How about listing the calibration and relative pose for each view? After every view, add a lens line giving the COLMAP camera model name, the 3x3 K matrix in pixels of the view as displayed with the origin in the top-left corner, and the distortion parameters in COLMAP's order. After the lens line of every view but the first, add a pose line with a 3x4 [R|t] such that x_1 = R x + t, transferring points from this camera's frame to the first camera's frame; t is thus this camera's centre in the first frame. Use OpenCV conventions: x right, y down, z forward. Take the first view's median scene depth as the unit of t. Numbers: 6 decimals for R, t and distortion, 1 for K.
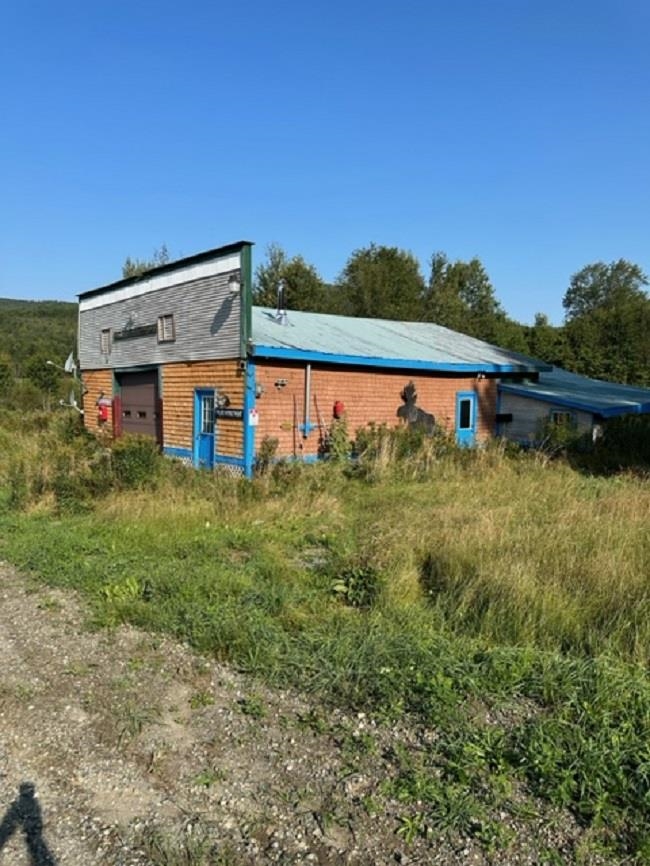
lens RADIAL K [[596.1, 0, 321.1], [0, 596.1, 435.5], [0, 0, 1]] dist [0.183642, -0.384702]
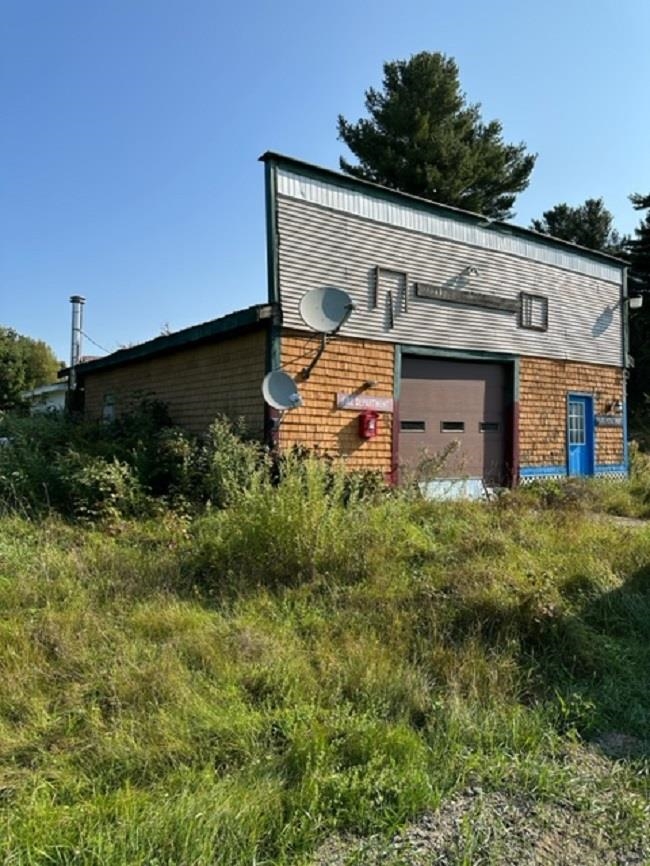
lens RADIAL K [[596.1, 0, 321.1], [0, 596.1, 435.5], [0, 0, 1]] dist [0.183642, -0.384702]
pose [[0.106834, -0.021119, 0.994053, -1.015359], [0.051028, 0.998573, 0.015730, -0.044663], [-0.992967, 0.049044, 0.107759, 1.157573]]
